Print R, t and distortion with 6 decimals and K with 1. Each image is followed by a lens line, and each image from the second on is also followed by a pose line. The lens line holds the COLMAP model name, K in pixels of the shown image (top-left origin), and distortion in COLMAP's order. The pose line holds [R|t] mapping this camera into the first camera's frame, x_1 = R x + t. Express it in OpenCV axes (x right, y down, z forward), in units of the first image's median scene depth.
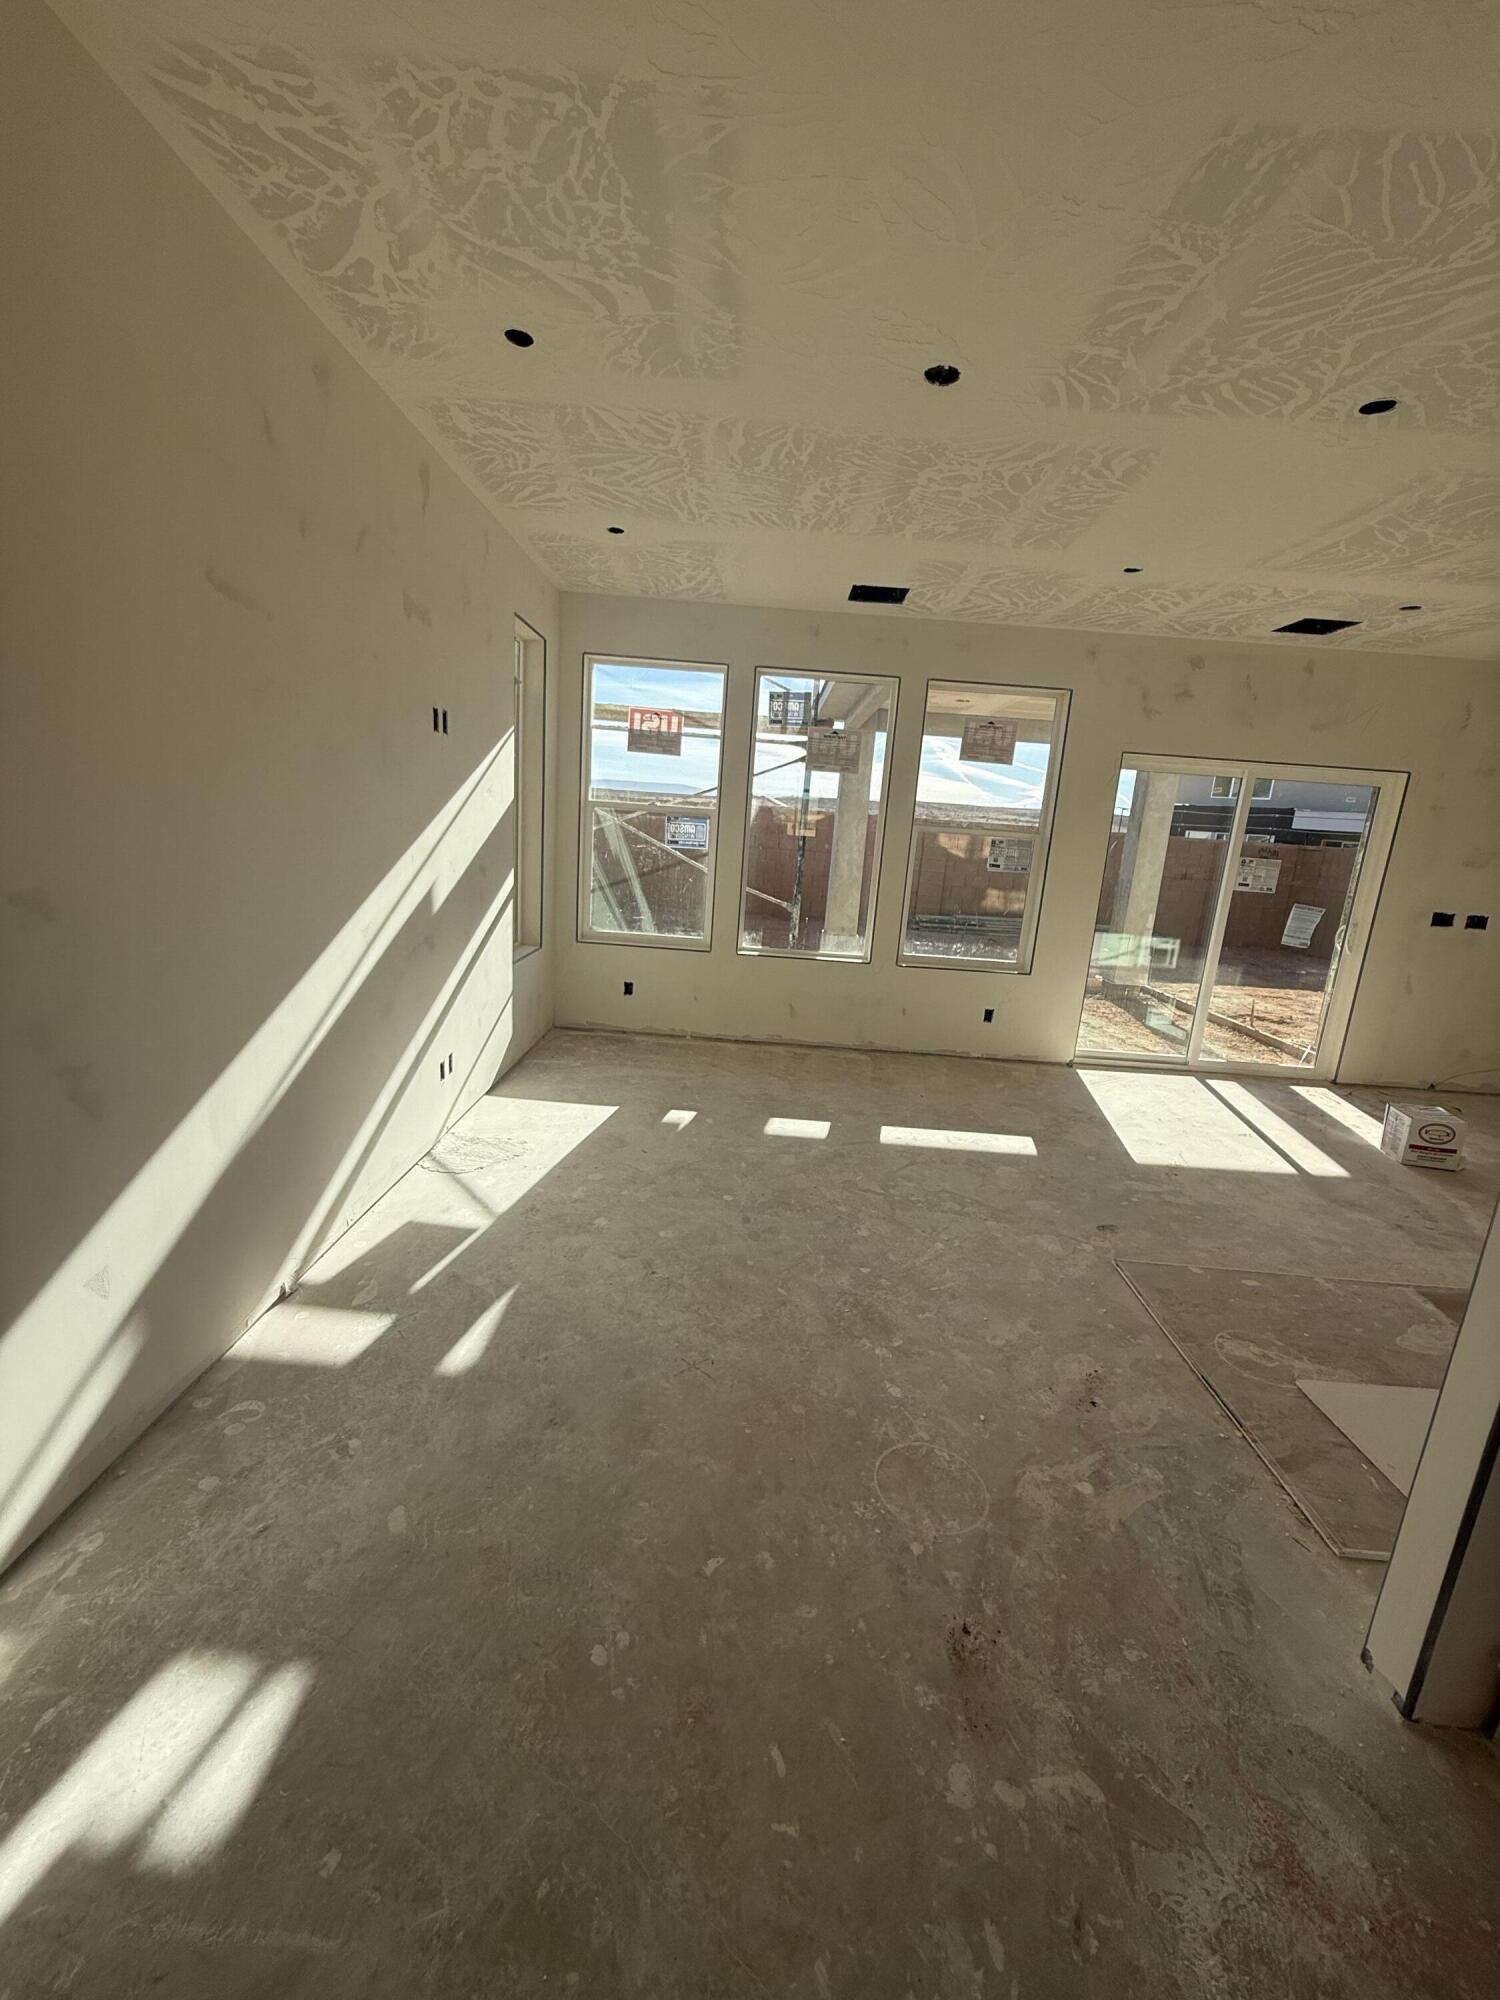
lens RADIAL K [[795.4, 0, 765.5], [0, 795.4, 992.6], [0, 0, 1]] dist [0.001121, -0.000048]
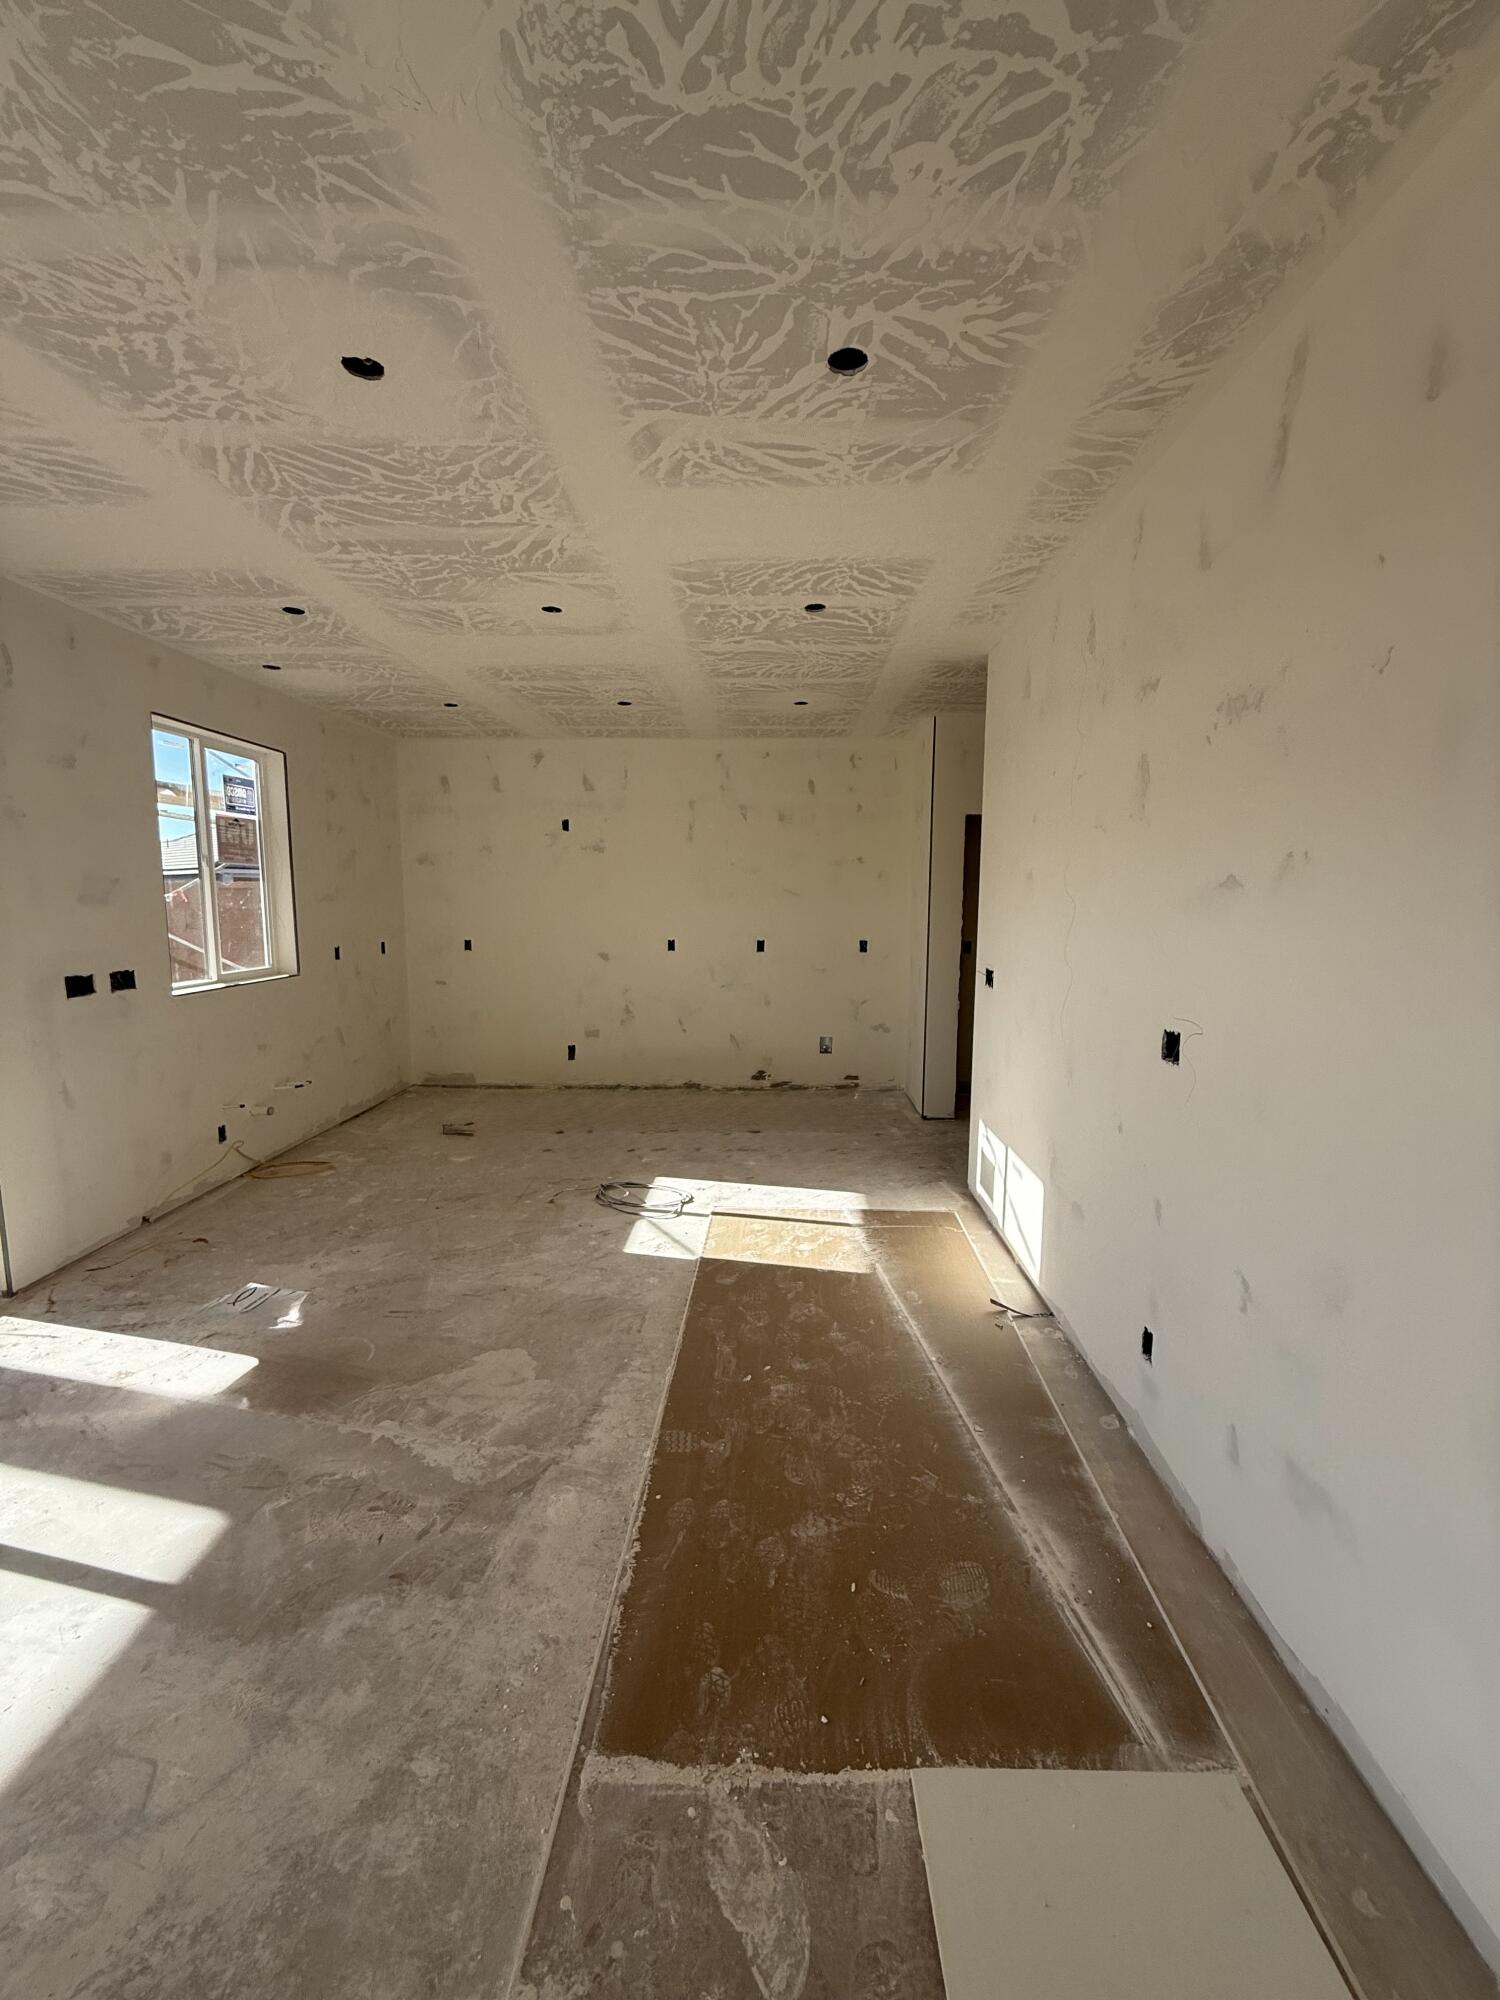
lens RADIAL K [[795.4, 0, 753.3], [0, 795.4, 997.5], [0, 0, 1]] dist [0.001121, -0.000048]
pose [[0.029520, -0.189690, 0.981400, 0.258708], [0.204521, 0.962202, 0.179827, -0.102053], [-0.978417, 0.195409, 0.067200, 0.487157]]
